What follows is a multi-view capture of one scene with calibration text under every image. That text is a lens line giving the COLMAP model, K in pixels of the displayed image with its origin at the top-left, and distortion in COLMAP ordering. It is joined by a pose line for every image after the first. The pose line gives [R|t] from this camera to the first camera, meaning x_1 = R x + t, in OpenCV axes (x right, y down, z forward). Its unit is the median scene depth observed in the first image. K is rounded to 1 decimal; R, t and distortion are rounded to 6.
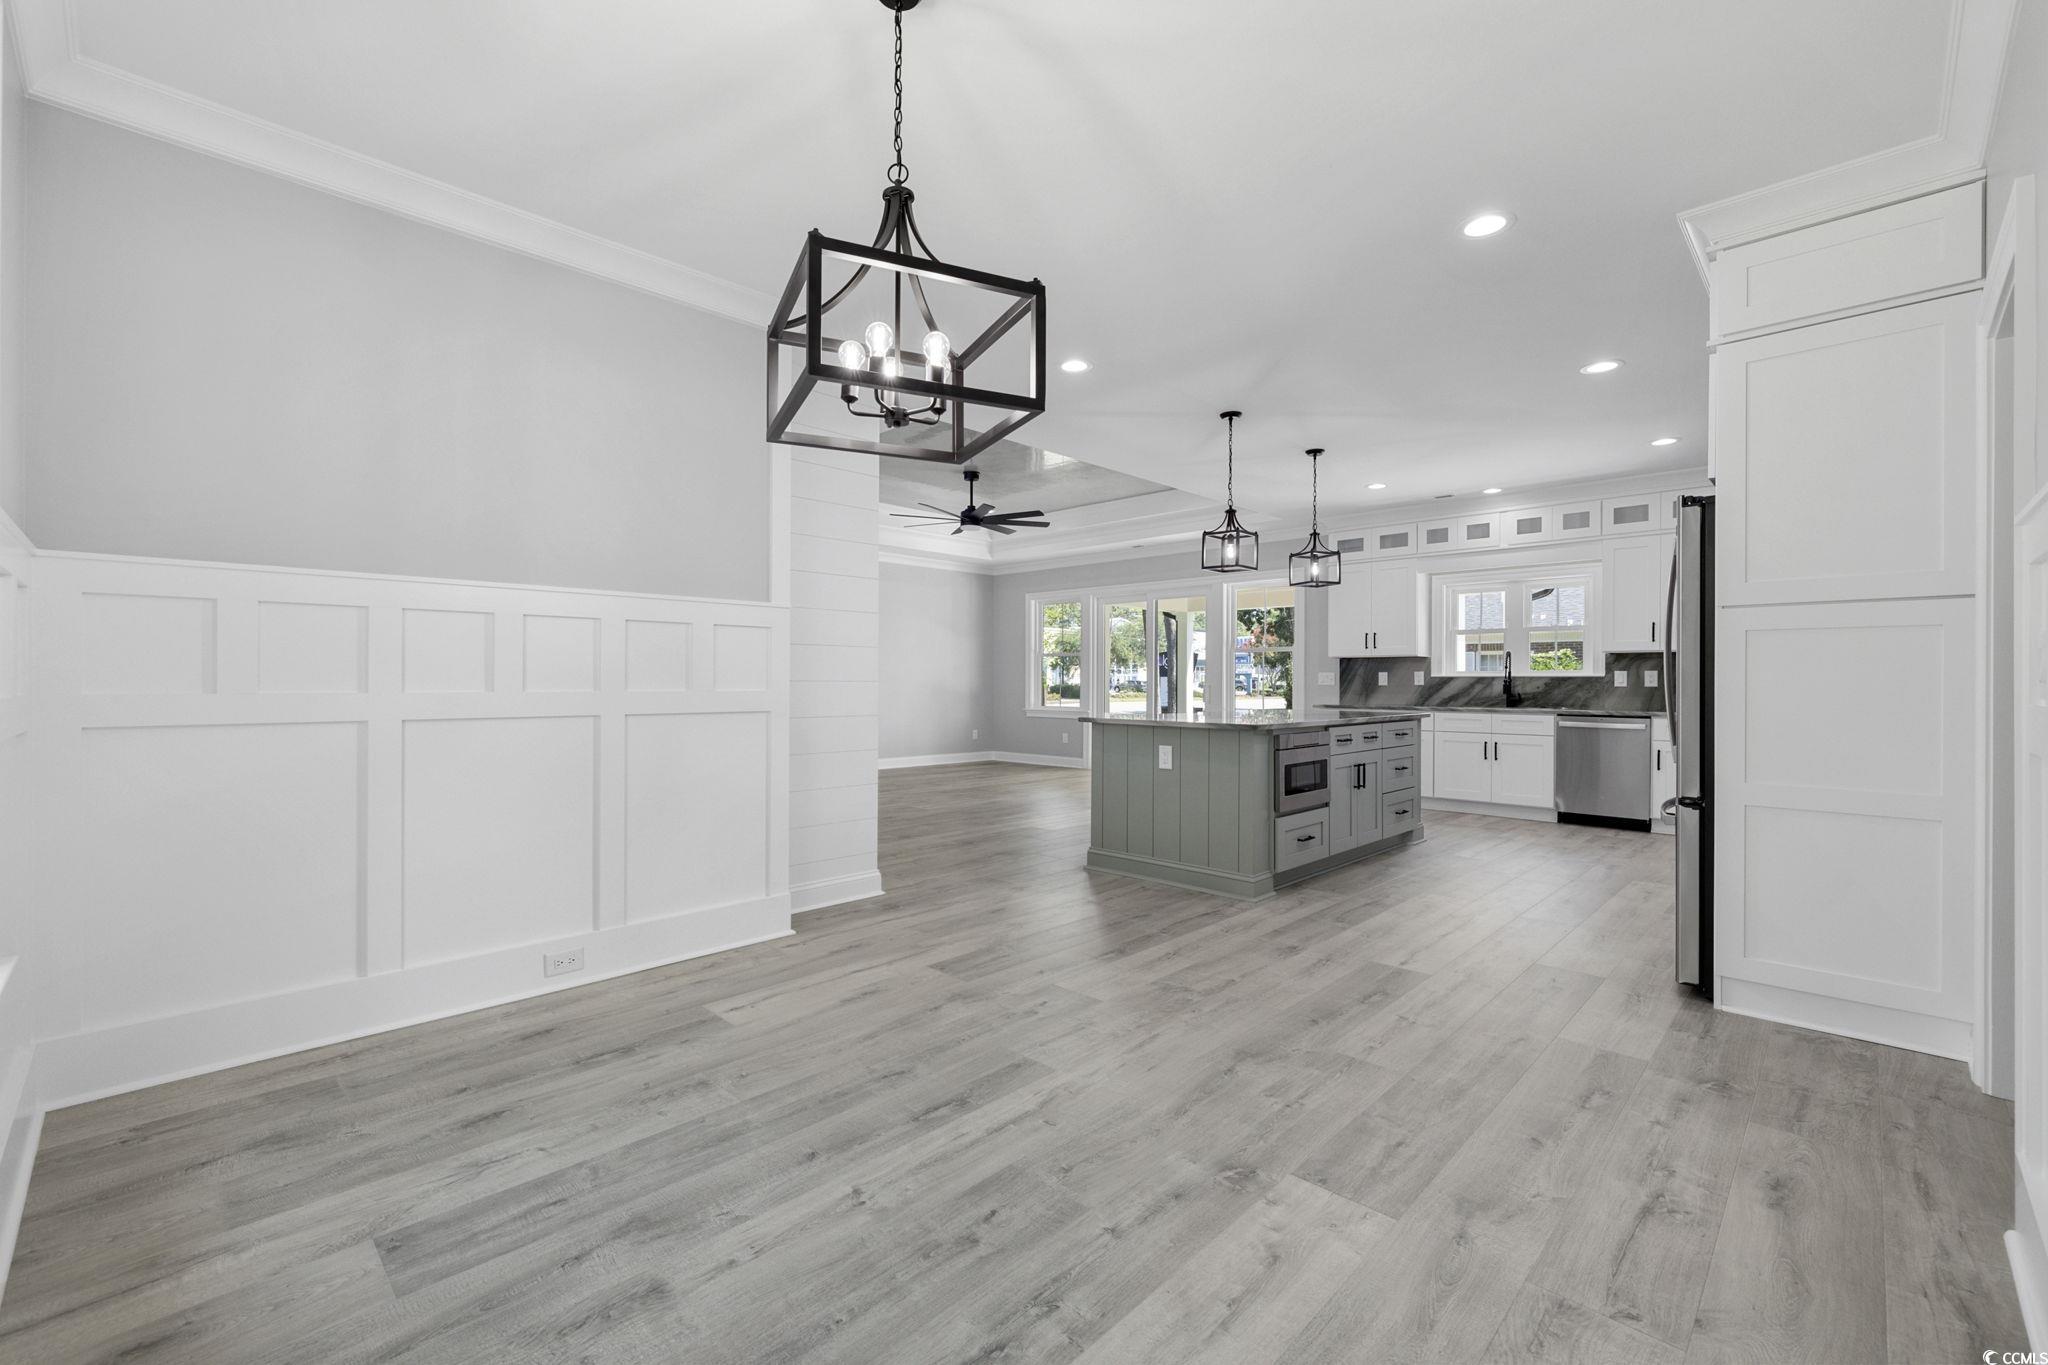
lens RADIAL K [[854.5, 0, 1010.6], [0, 854.5, 683.0], [0, 0, 1]] dist [0.000017, 0.000163]
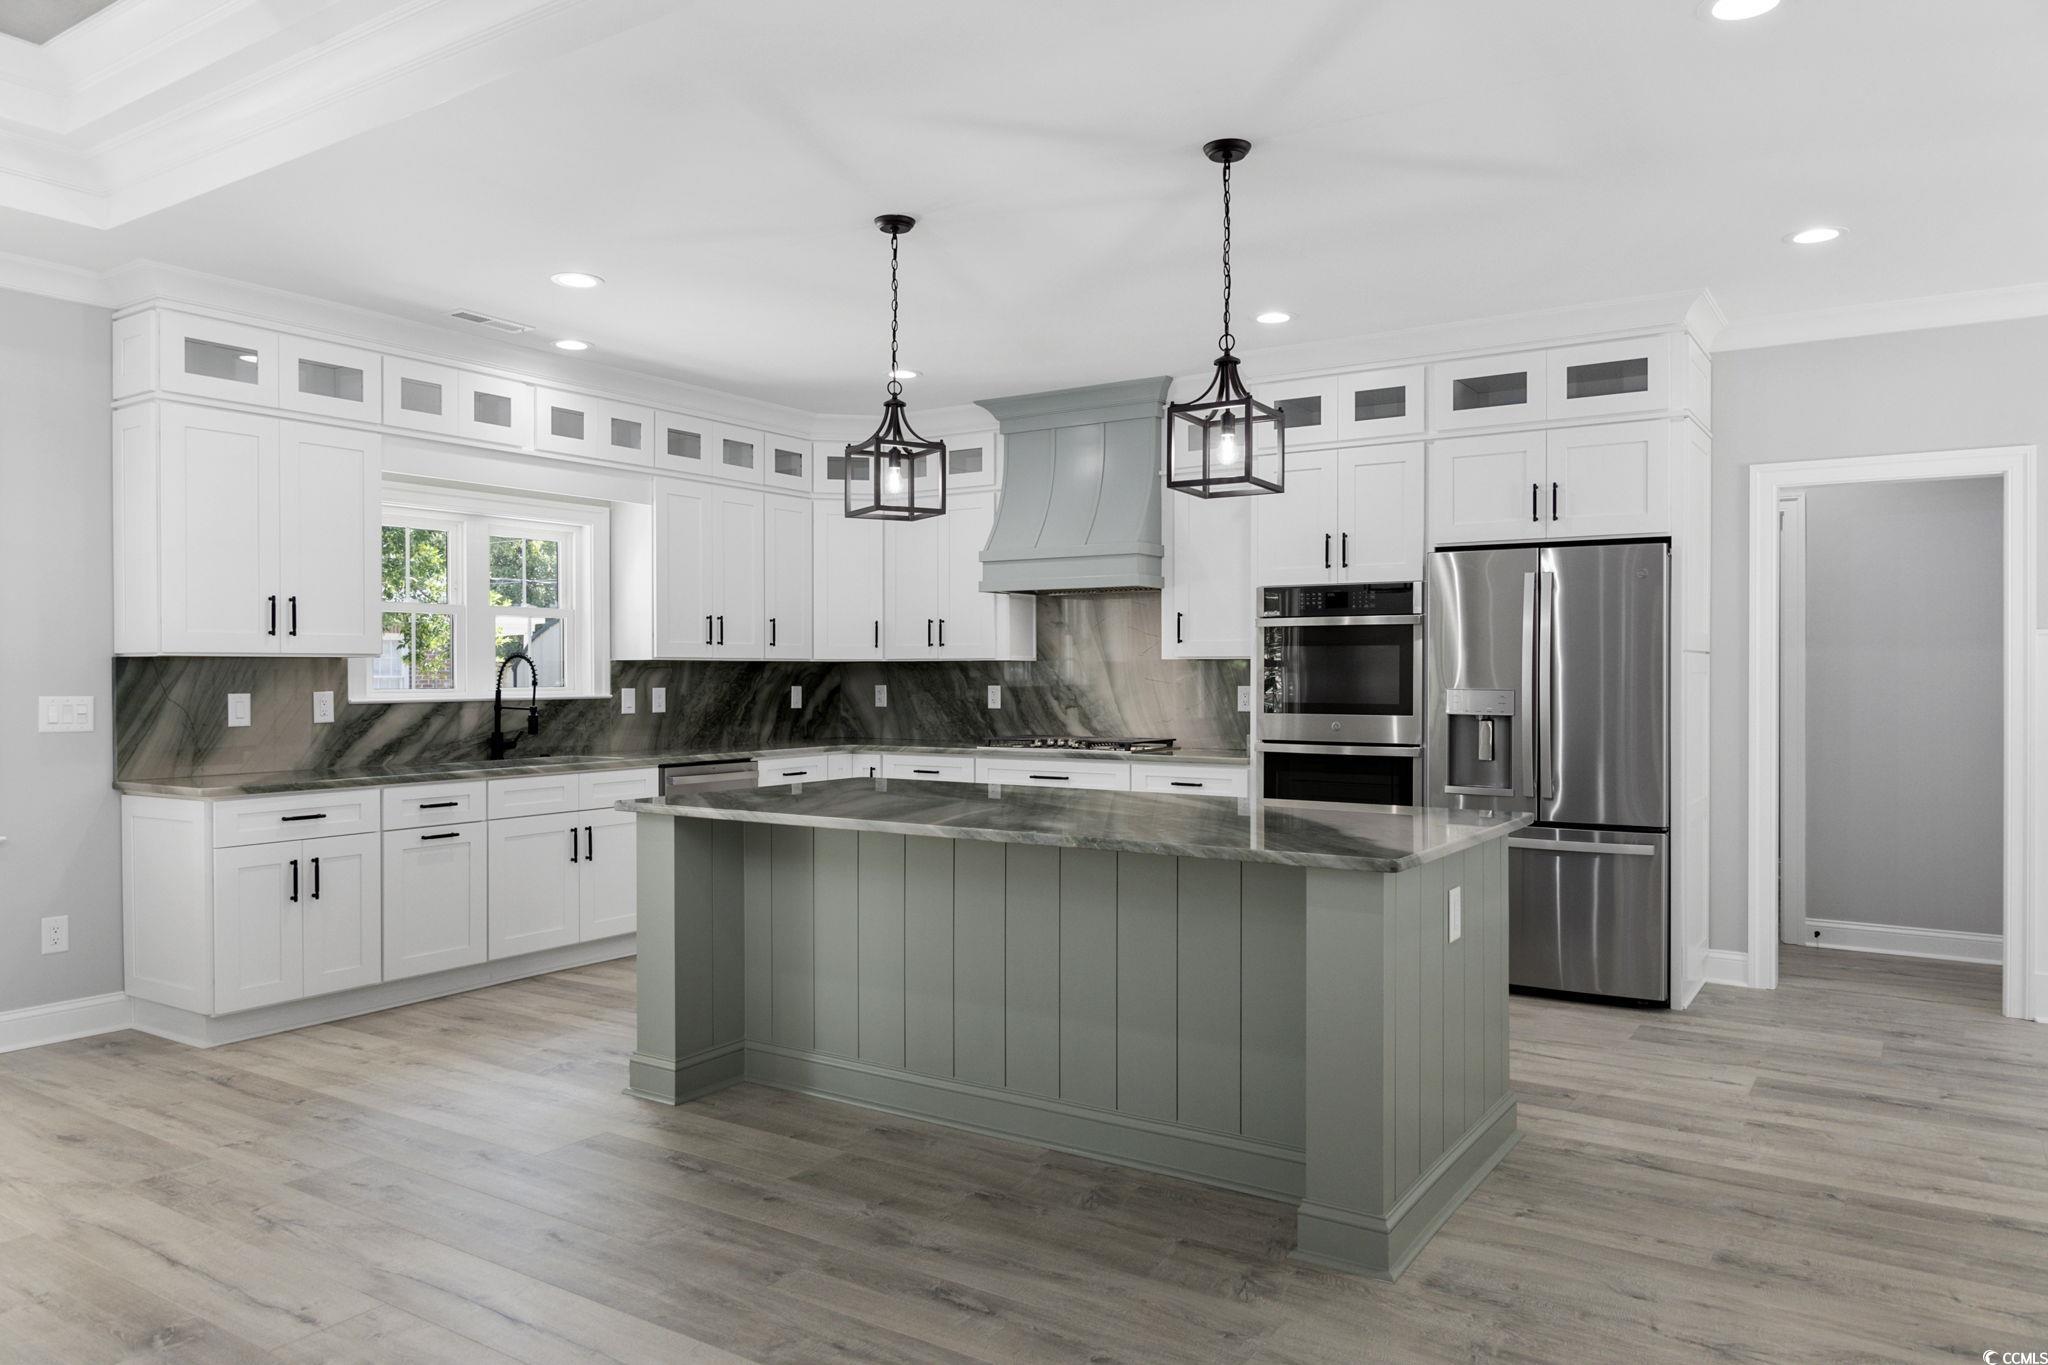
lens RADIAL K [[1389.4, 0, 1017.8], [0, 1389.4, 682.4], [0, 0, 1]] dist [0.003025, -0.003642]
pose [[-0.196218, -0.010340, 0.980506, -0.357182], [0.002030, 0.999938, 0.010951, -0.031674], [-0.980558, 0.004139, -0.196185, 1.007261]]
